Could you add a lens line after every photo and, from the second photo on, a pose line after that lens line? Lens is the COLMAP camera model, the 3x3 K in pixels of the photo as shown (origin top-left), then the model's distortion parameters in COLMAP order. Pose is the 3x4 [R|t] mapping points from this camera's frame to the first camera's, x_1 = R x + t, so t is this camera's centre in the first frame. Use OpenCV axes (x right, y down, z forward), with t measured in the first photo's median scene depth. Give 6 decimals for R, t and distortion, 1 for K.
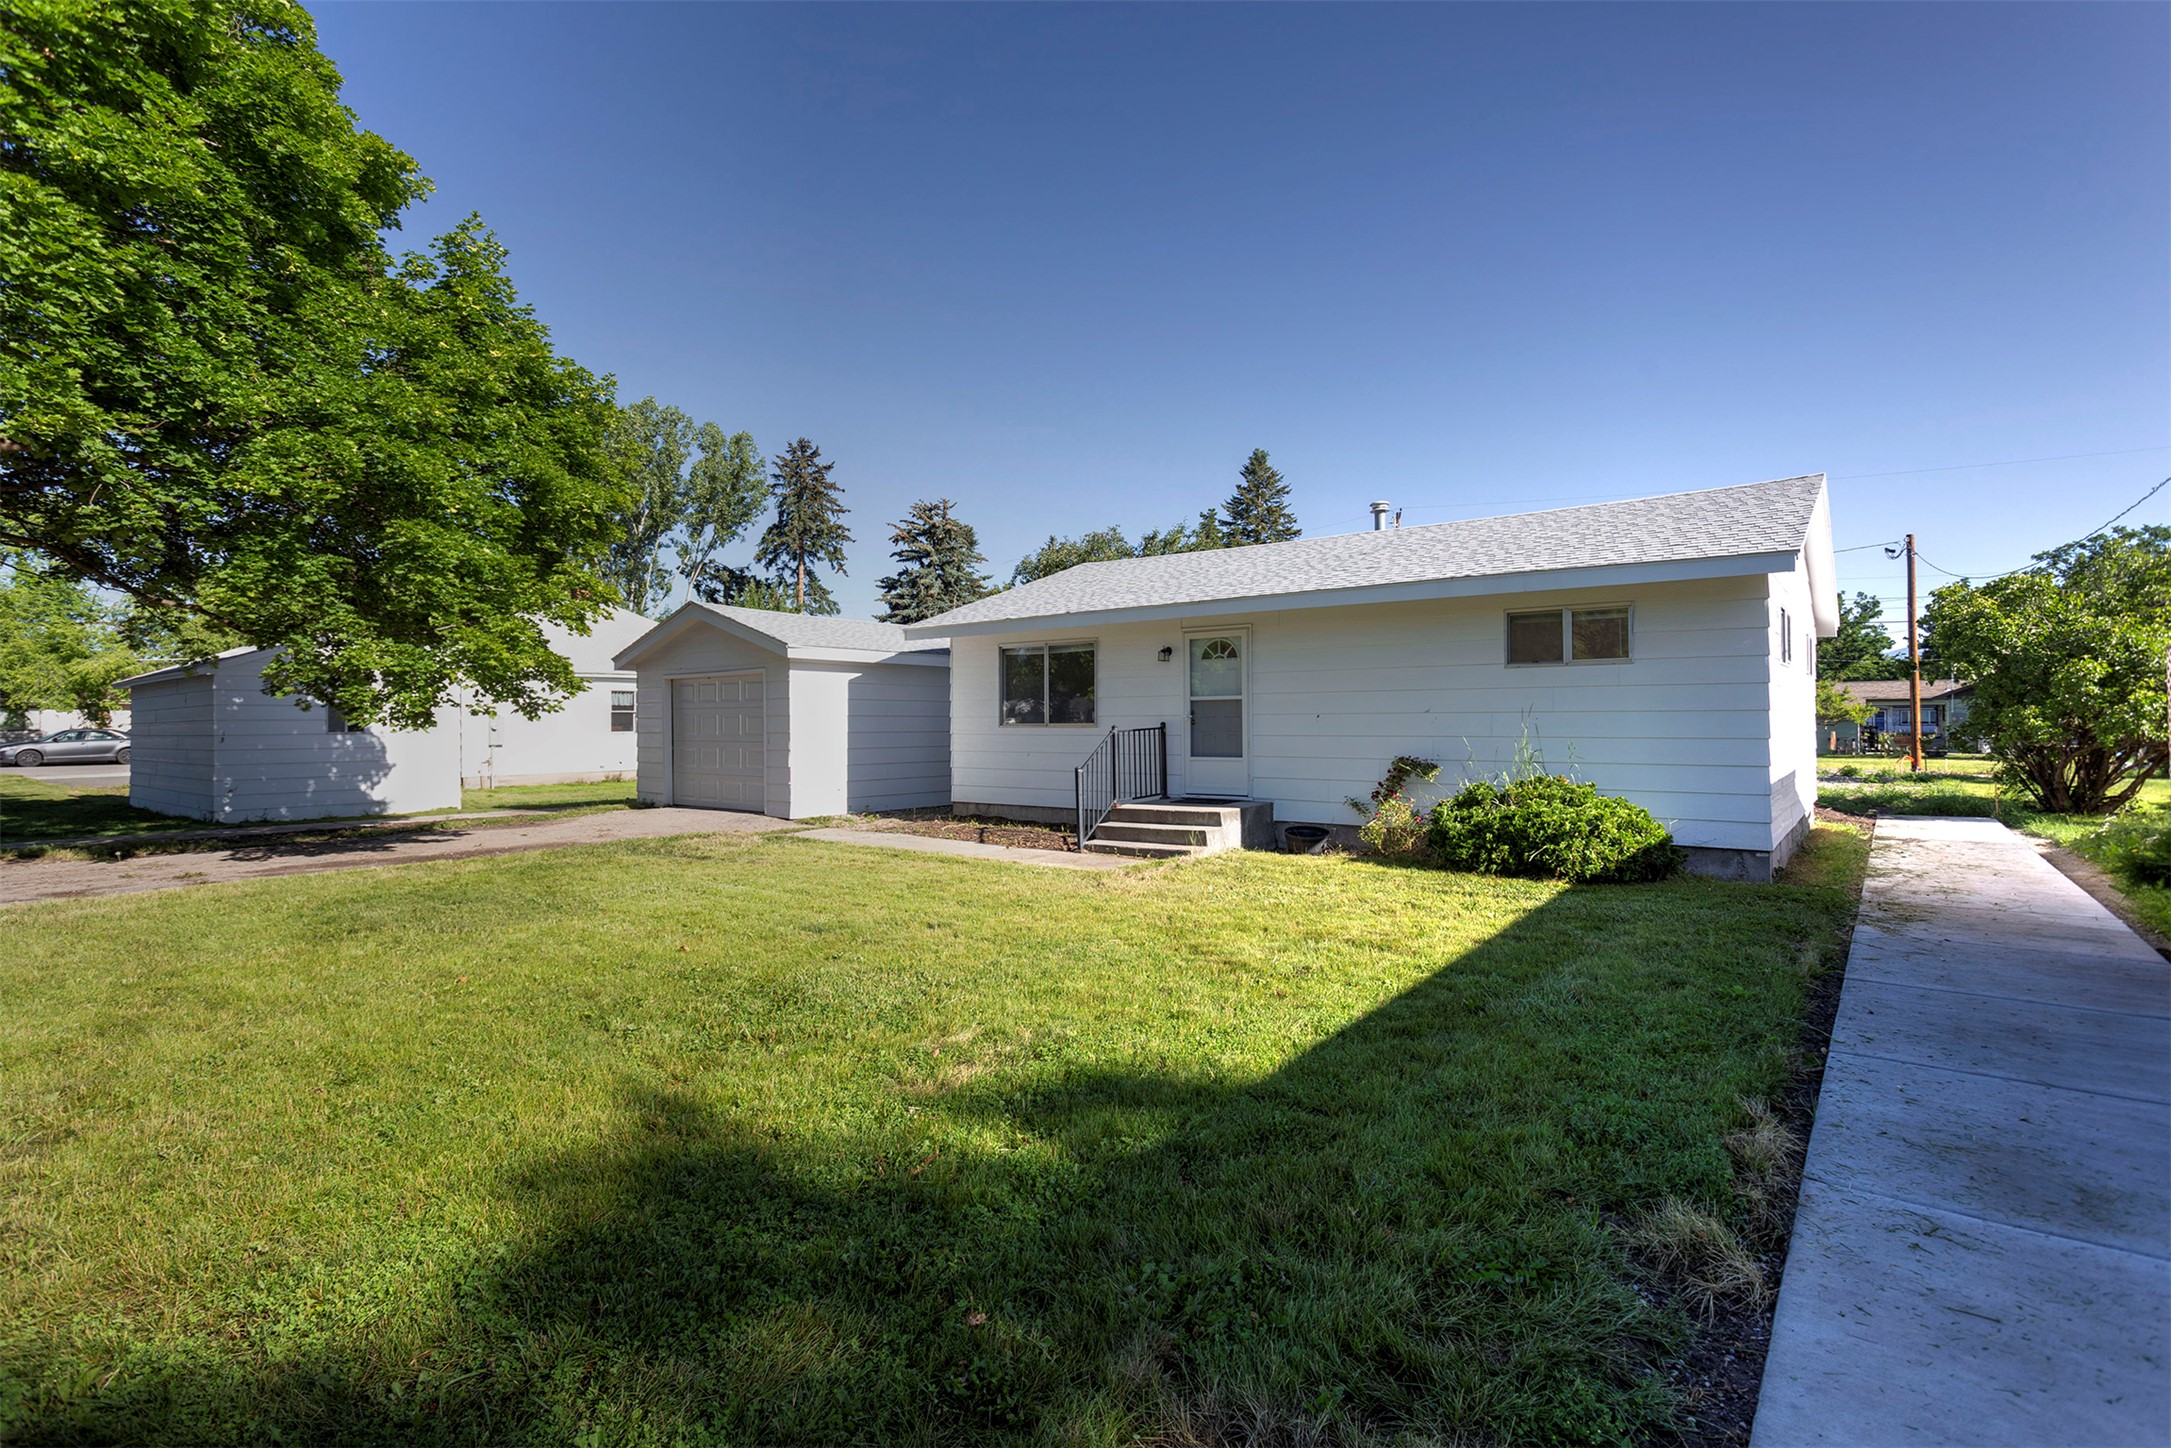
lens RADIAL K [[1026.3, 0, 1085.5], [0, 1026.3, 724.0], [0, 0, 1]] dist [0.002969, 0.001045]
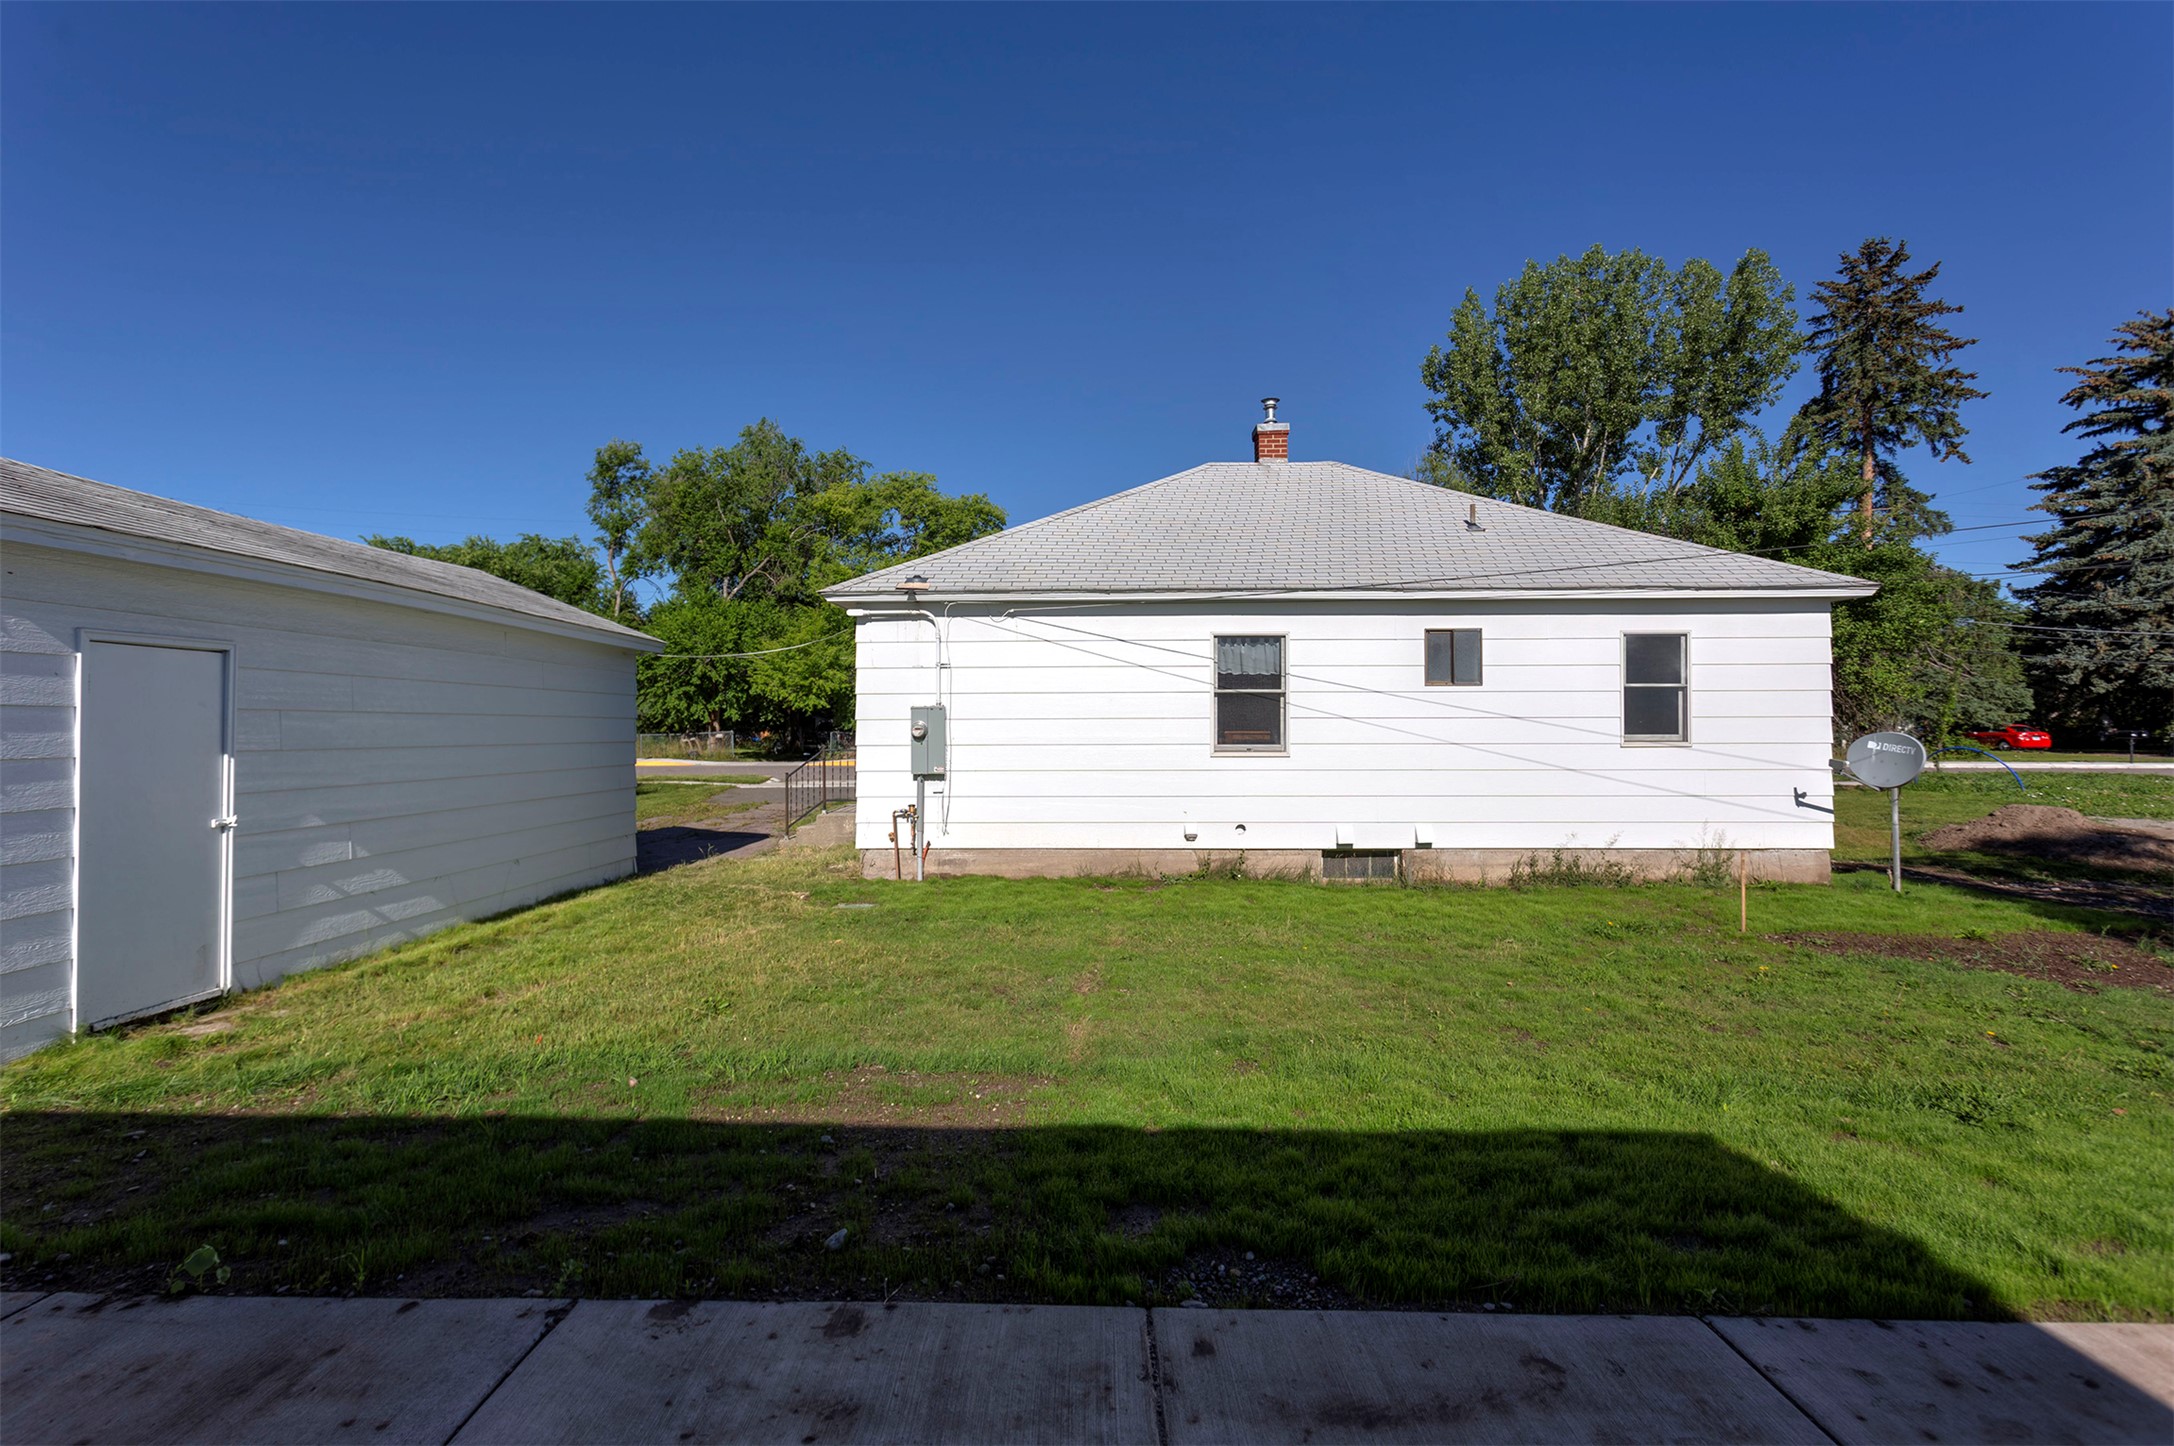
lens RADIAL K [[1027.7, 0, 1087.0], [0, 1027.7, 723.0], [0, 0, 1]] dist [0.002969, 0.001045]
pose [[0.599085, -0.002795, -0.800681, -0.072792], [-0.000732, 0.999992, -0.004038, 0.000517], [0.800685, 0.003005, 0.599078, 0.288742]]
